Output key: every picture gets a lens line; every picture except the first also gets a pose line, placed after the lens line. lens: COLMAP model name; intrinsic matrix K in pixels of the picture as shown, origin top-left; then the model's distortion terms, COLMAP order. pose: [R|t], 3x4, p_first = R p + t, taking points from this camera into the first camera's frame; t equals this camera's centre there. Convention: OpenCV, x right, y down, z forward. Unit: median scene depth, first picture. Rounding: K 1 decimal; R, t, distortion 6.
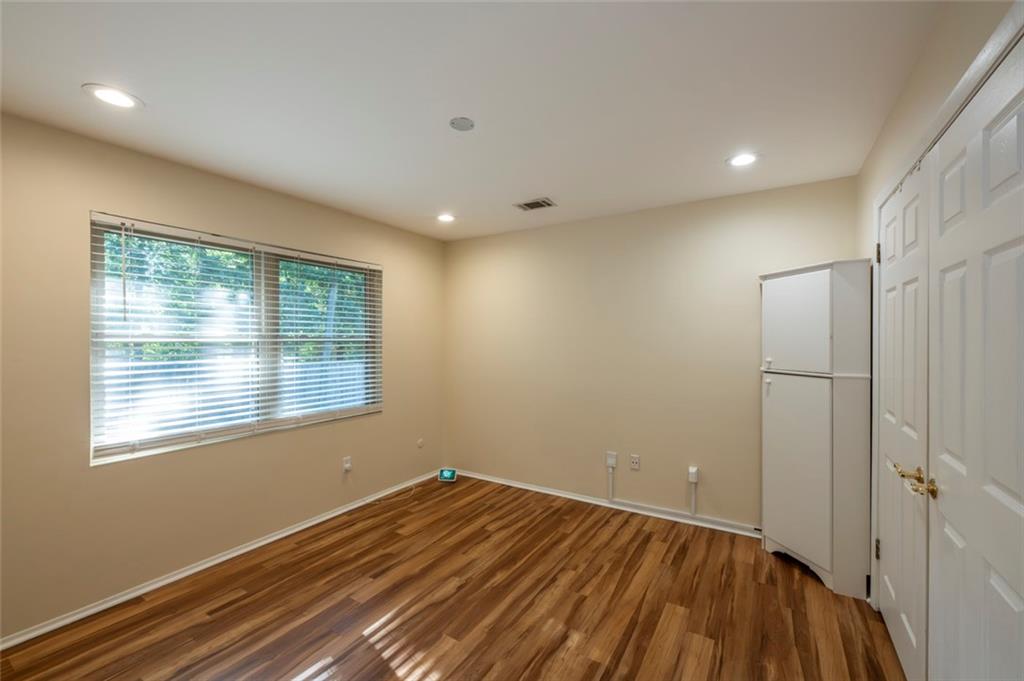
lens RADIAL K [[418.4, 0, 517.5], [0, 418.4, 335.4], [0, 0, 1]] dist [-0.004451, 0.000275]
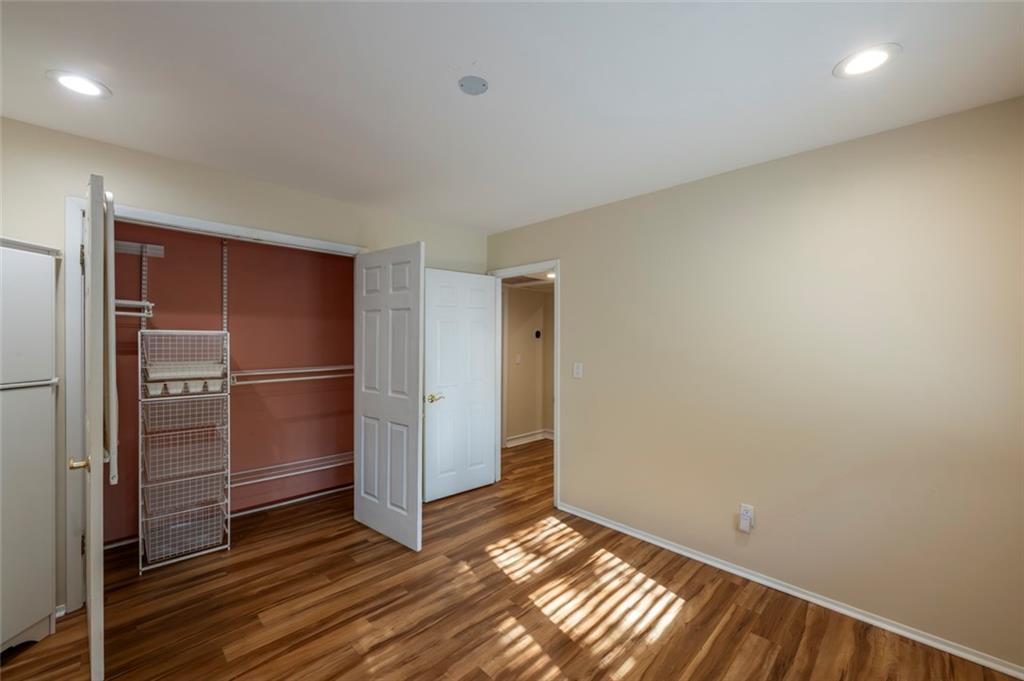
lens RADIAL K [[418.4, 0, 512.2], [0, 418.4, 340.1], [0, 0, 1]] dist [-0.004451, 0.000275]
pose [[-0.977548, -0.005763, 0.210633, -0.410182], [-0.006360, 0.999977, -0.002159, 0.006636], [-0.210616, -0.003450, -0.977563, 1.926012]]
